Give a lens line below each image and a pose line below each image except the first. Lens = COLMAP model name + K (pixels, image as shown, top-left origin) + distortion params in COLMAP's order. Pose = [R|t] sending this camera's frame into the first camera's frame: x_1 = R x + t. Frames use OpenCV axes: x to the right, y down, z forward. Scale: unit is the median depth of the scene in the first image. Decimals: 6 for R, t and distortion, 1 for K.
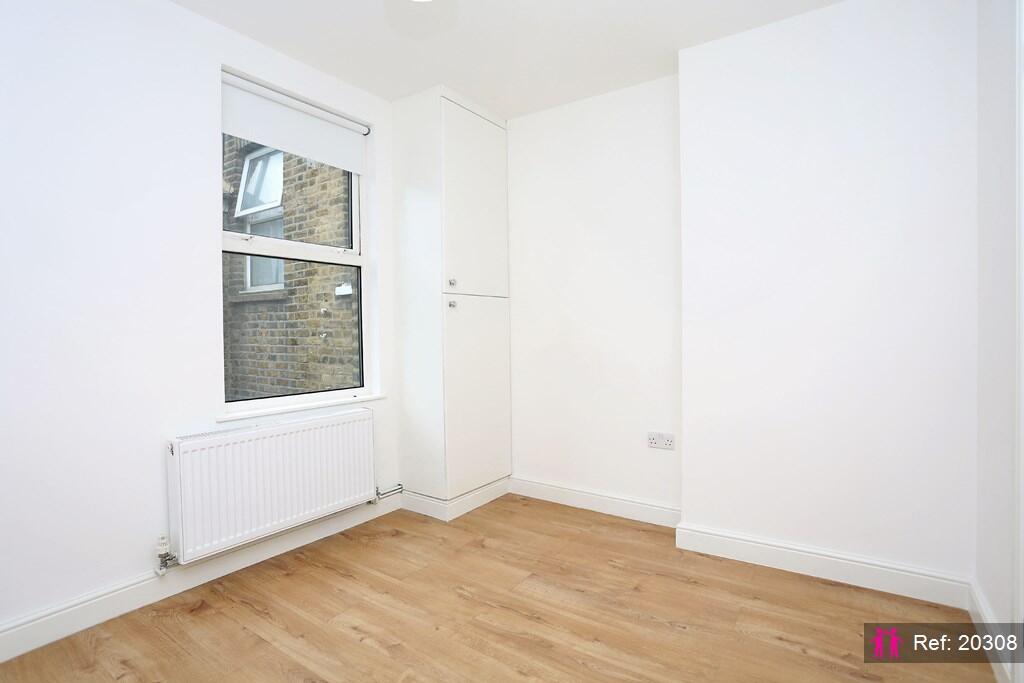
lens RADIAL K [[500.2, 0, 508.6], [0, 500.2, 335.9], [0, 0, 1]] dist [-0.075948, 0.028633]
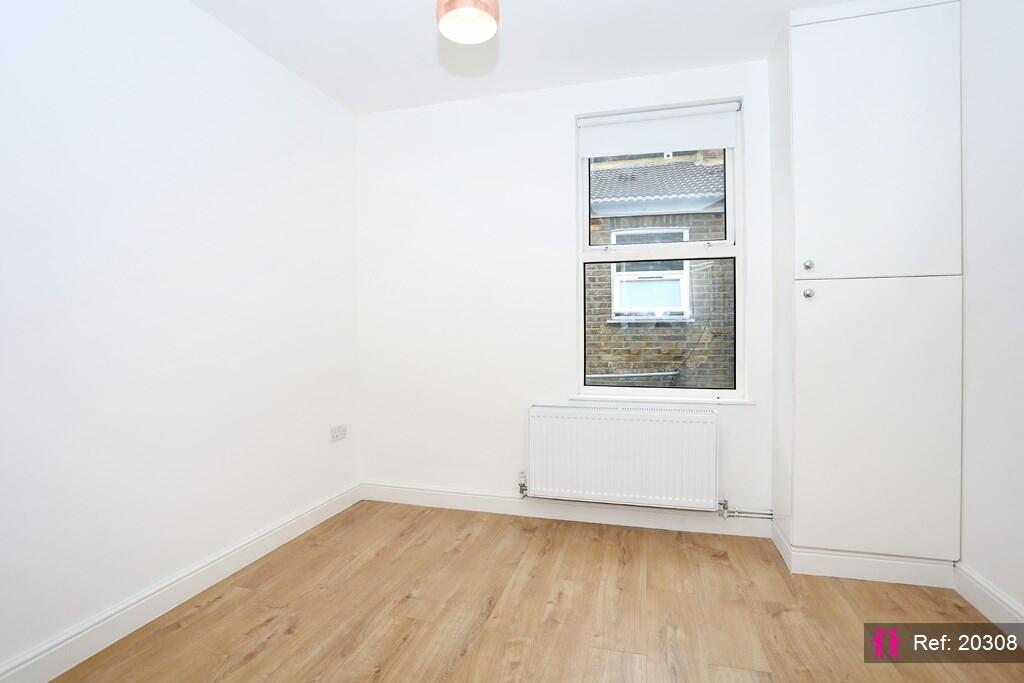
lens RADIAL K [[500.2, 0, 508.6], [0, 500.2, 335.9], [0, 0, 1]] dist [-0.075948, 0.028633]
pose [[0.322874, 0.019622, -0.946239, 0.573985], [-0.010106, 0.999800, 0.017284, -0.009256], [0.946388, 0.003982, 0.323008, 0.424175]]
